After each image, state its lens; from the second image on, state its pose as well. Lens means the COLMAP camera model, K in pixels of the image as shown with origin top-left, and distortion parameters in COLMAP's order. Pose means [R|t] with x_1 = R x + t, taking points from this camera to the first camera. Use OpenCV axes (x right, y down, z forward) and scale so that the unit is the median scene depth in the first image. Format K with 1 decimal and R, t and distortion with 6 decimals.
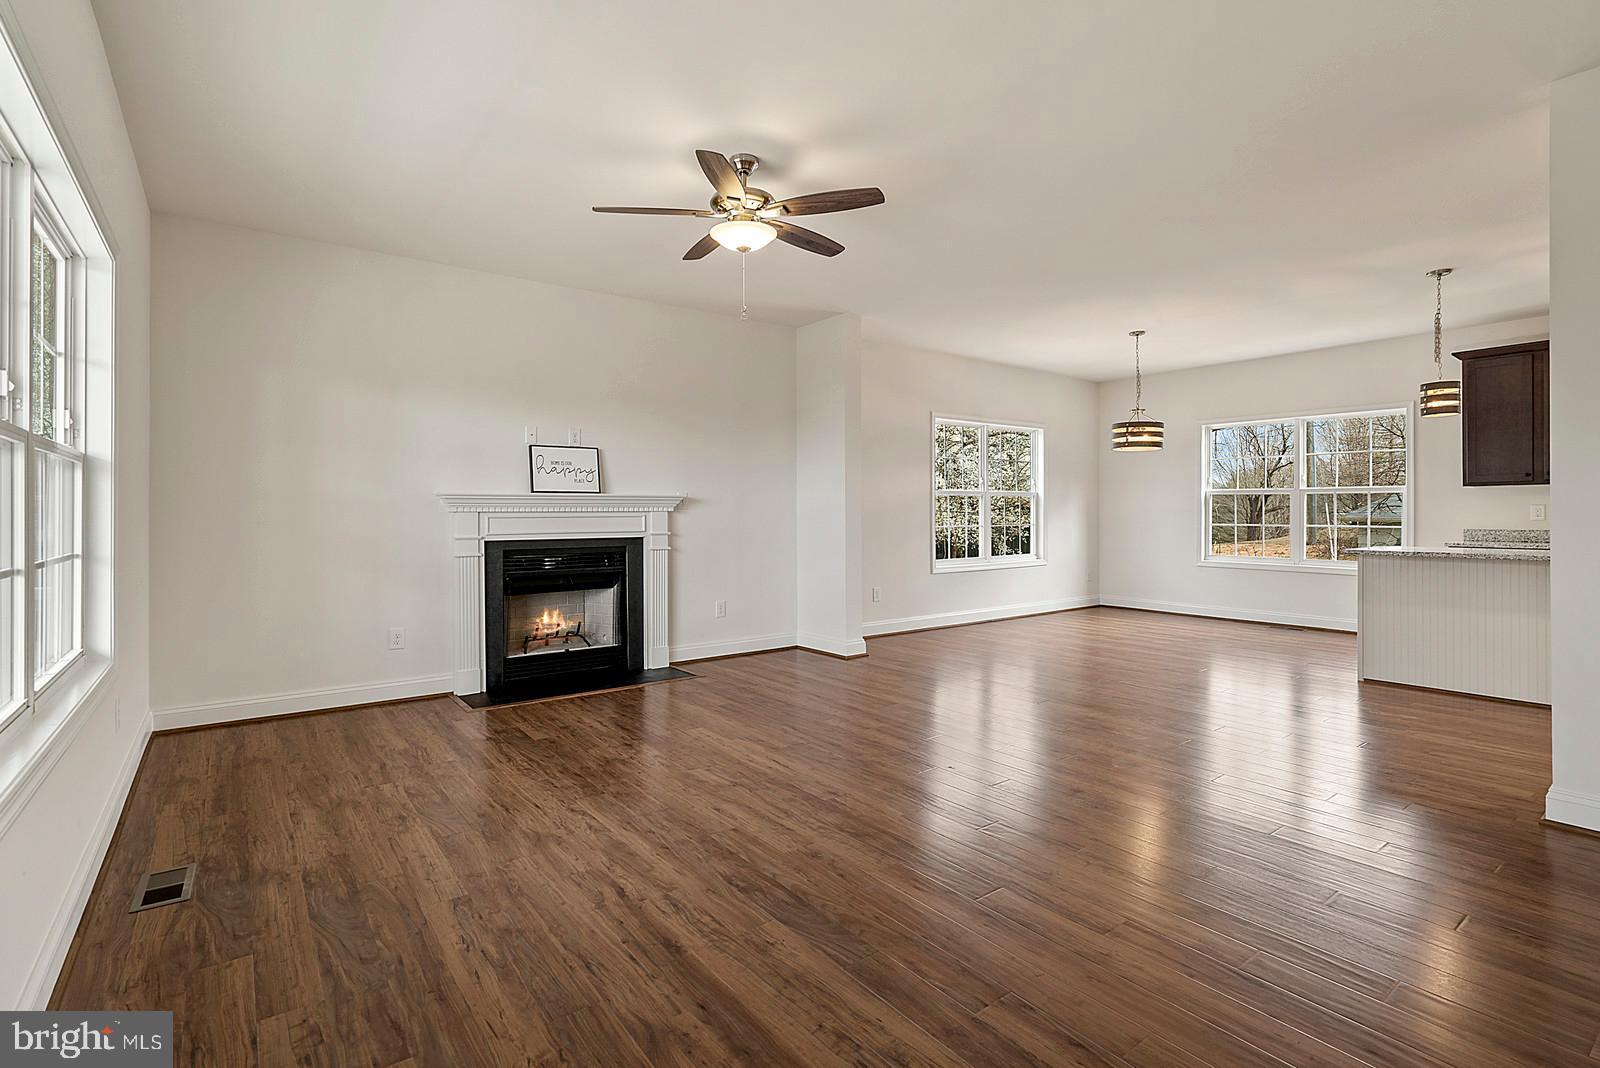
lens RADIAL K [[751.8, 0, 780.2], [0, 751.8, 512.0], [0, 0, 1]] dist [-0.010309, -0.000011]
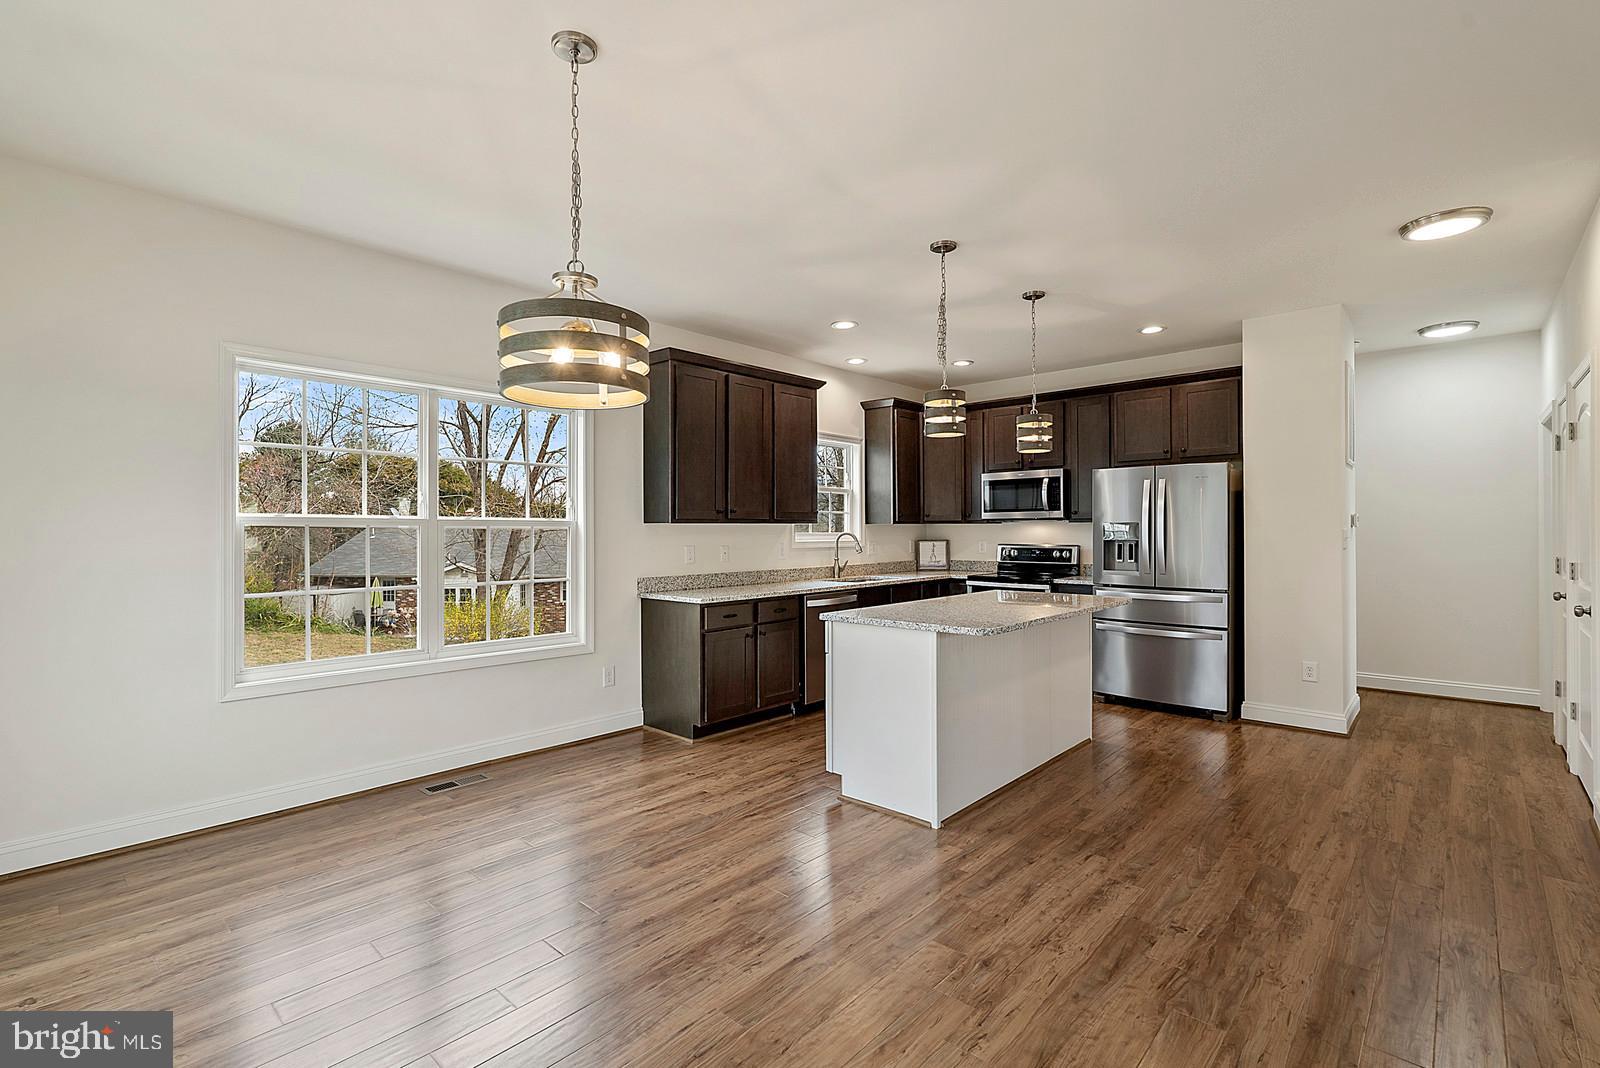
lens RADIAL K [[727.3, 0, 793.6], [0, 727.3, 534.4], [0, 0, 1]] dist [-0.002724, 0.000782]
pose [[-0.191134, -0.001911, 0.981562, 0.271376], [0.001789, 0.999996, 0.002296, -0.045653], [-0.981562, 0.002195, -0.191130, 1.855610]]
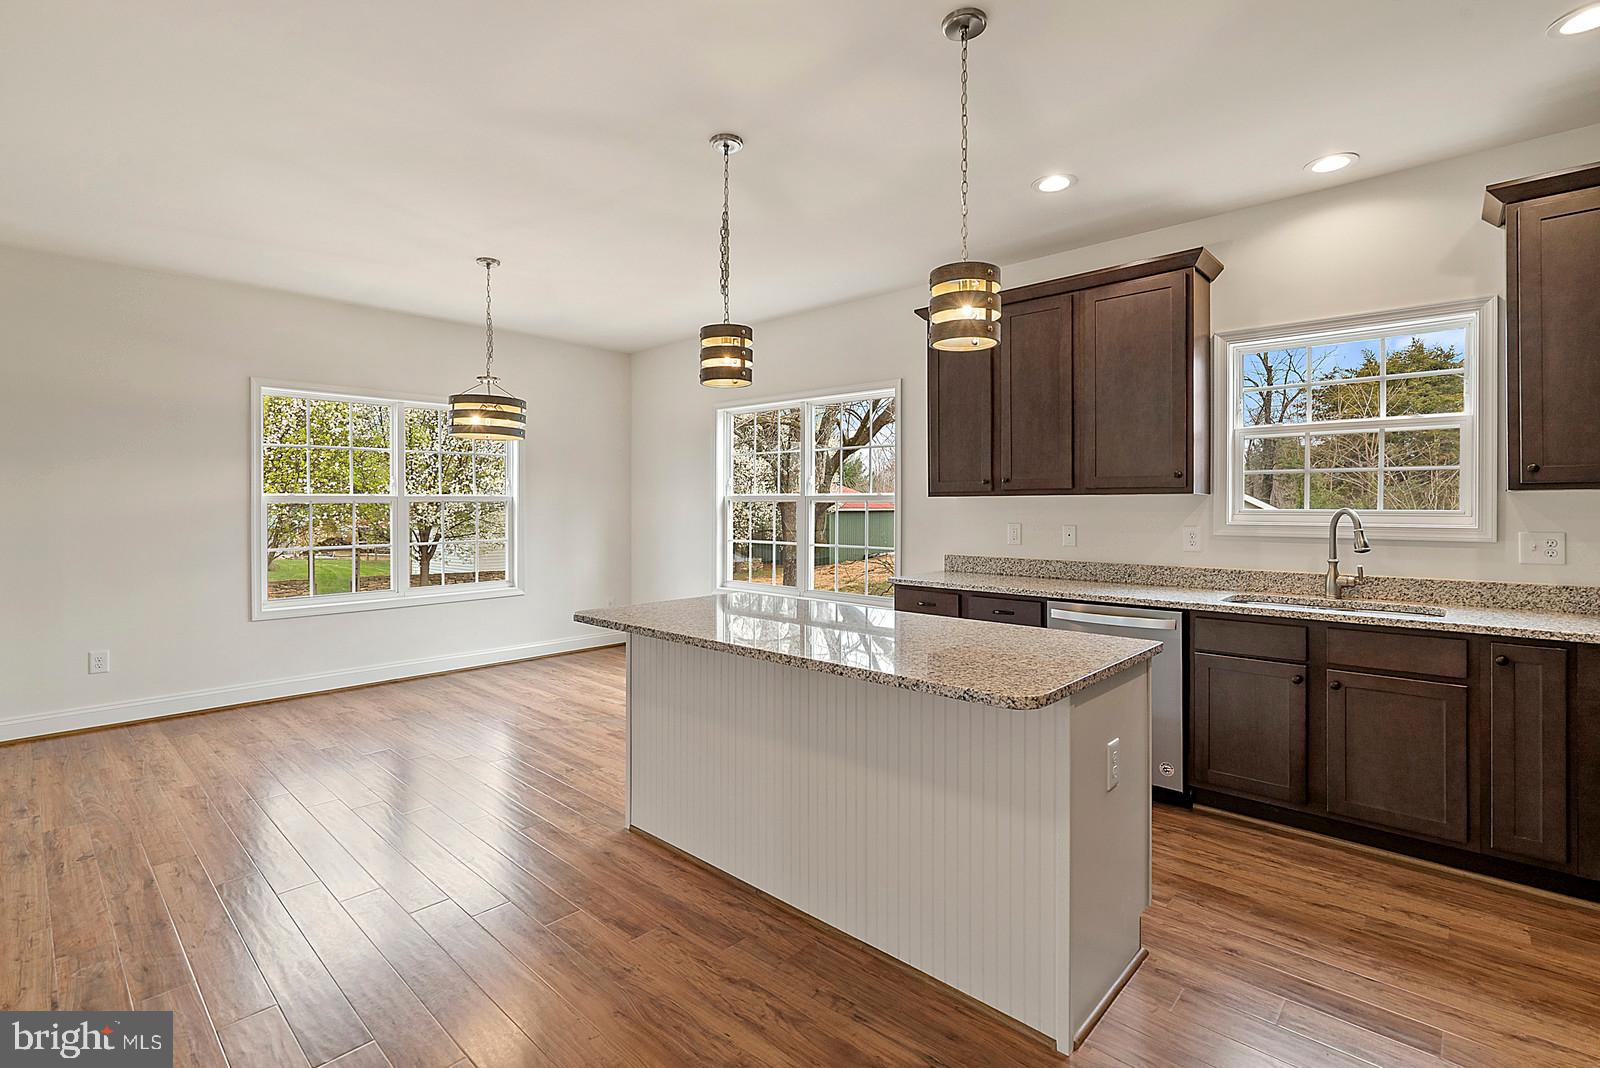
lens RADIAL K [[737.9, 0, 785.4], [0, 737.9, 514.7], [0, 0, 1]] dist [-0.005368, 0.000618]
pose [[0.983686, 0.000125, 0.179895, 1.187199], [-0.003140, 0.999859, 0.016478, -0.052828], [-0.179868, -0.016774, 0.983548, 0.595407]]
